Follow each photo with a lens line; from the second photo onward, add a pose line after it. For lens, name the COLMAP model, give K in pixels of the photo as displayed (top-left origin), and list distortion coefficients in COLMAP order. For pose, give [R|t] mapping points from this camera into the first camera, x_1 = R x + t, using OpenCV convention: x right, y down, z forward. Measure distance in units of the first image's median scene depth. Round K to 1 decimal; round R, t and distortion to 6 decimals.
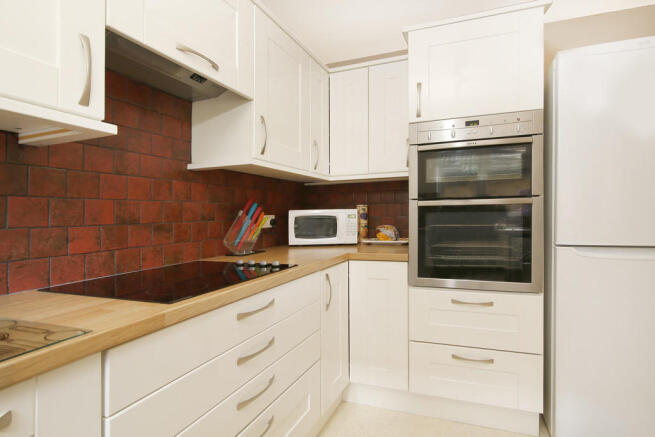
lens RADIAL K [[299.5, 0, 327.5], [0, 299.5, 218.5], [0, 0, 1]] dist [-0.045315, 0.000021]
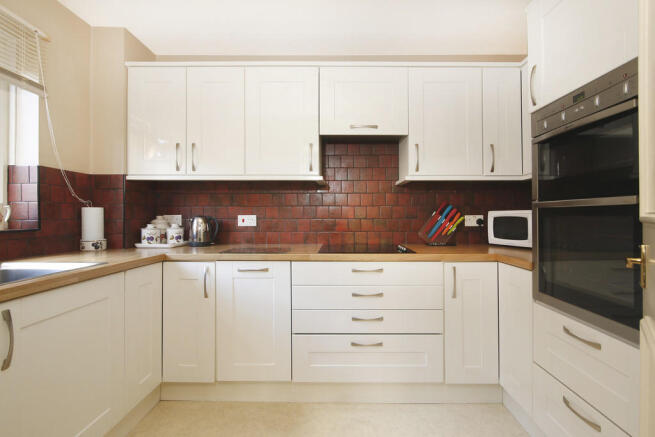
lens RADIAL K [[316.6, 0, 327.5], [0, 316.6, 218.5], [0, 0, 1]] dist [-0.011569, 0.000126]
pose [[0.318879, 0.025044, -0.947464, 0.914381], [-0.016007, 0.999651, 0.021037, -0.018390], [0.947660, 0.008458, 0.319169, 0.122118]]
